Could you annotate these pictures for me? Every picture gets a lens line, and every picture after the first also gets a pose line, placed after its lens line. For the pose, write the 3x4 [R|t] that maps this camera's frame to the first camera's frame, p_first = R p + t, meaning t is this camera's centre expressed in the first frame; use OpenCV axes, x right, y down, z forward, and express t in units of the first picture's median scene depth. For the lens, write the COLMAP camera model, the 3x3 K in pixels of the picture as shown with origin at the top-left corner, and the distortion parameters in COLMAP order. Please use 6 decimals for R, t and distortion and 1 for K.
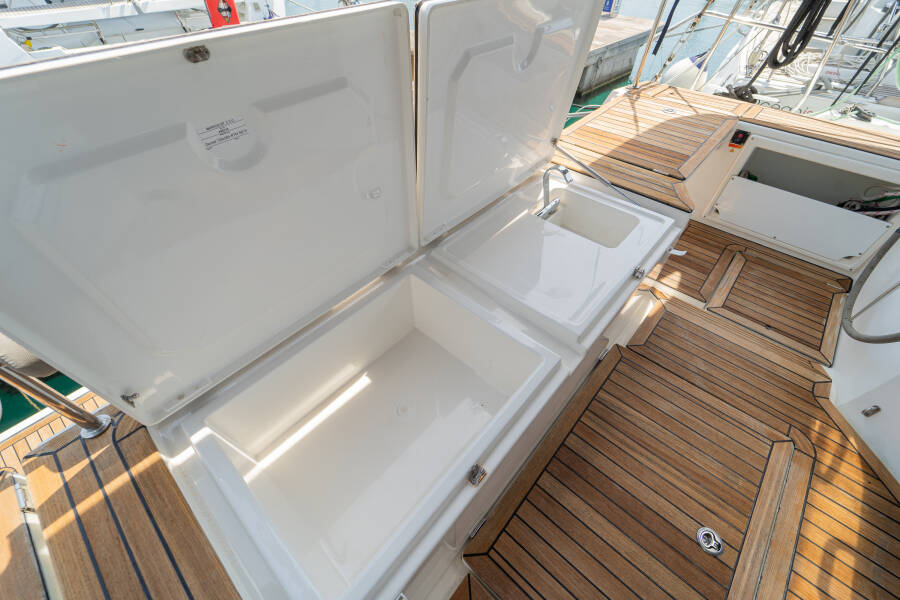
lens RADIAL K [[360.1, 0, 452.2], [0, 360.1, 300.8], [0, 0, 1]] dist [-0.001337, -0.000468]
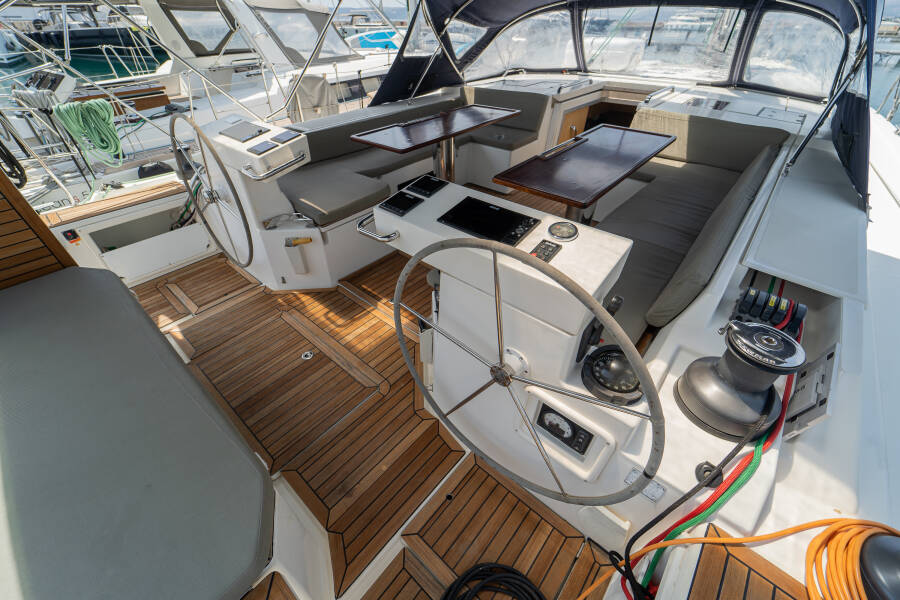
lens RADIAL K [[367.9, 0, 461.7], [0, 367.9, 303.7], [0, 0, 1]] dist [-0.000737, -0.000105]
pose [[-0.032575, -0.625348, 0.779666, -0.480890], [0.741164, 0.508234, 0.438606, 0.152780], [-0.670534, 0.592148, 0.446929, -0.437427]]
